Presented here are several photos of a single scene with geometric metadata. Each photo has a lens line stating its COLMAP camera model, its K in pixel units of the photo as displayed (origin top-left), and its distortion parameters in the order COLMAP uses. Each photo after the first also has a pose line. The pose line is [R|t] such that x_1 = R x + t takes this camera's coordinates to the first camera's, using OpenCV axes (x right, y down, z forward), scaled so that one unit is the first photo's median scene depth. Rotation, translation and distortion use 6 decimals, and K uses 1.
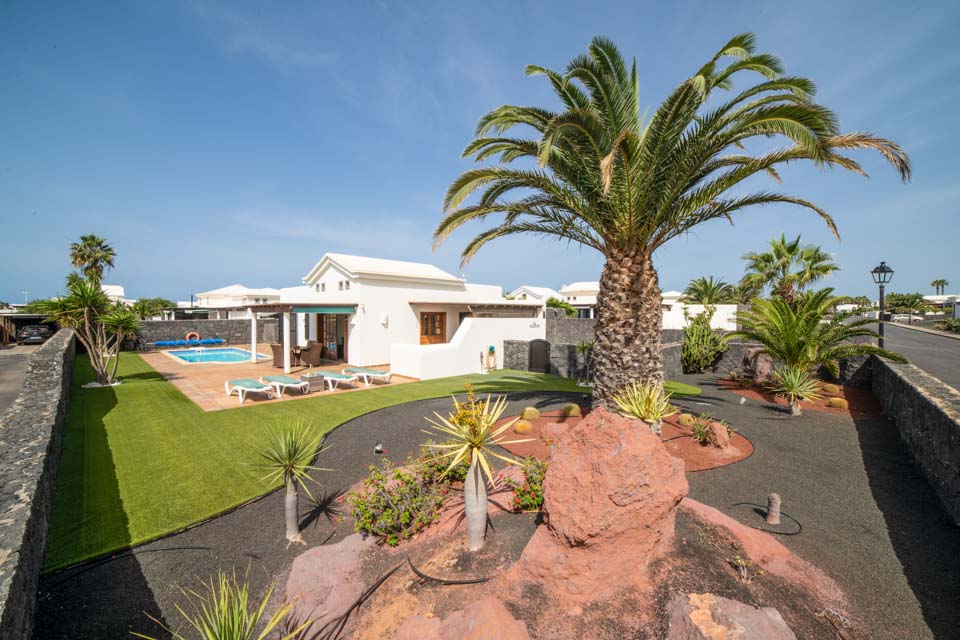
lens RADIAL K [[397.4, 0, 477.3], [0, 397.4, 319.5], [0, 0, 1]] dist [-0.105381, 0.037677]
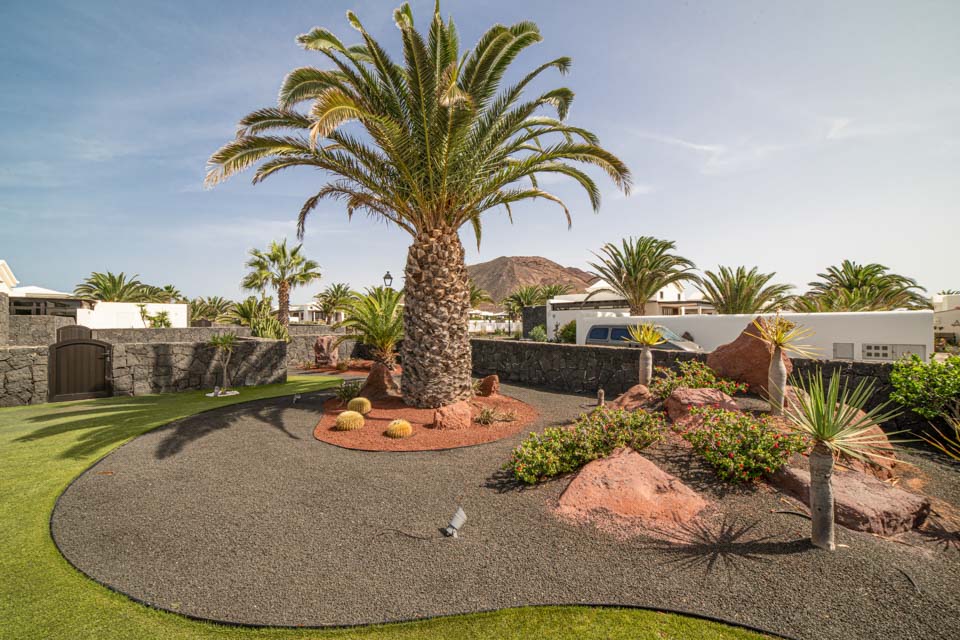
lens RADIAL K [[397.4, 0, 477.3], [0, 397.4, 319.5], [0, 0, 1]] dist [-0.105381, 0.037677]
pose [[0.111876, 0.000518, 0.993722, -0.253231], [0.024195, 0.999702, -0.003245, 0.030415], [-0.993428, 0.024406, 0.111830, 0.320573]]
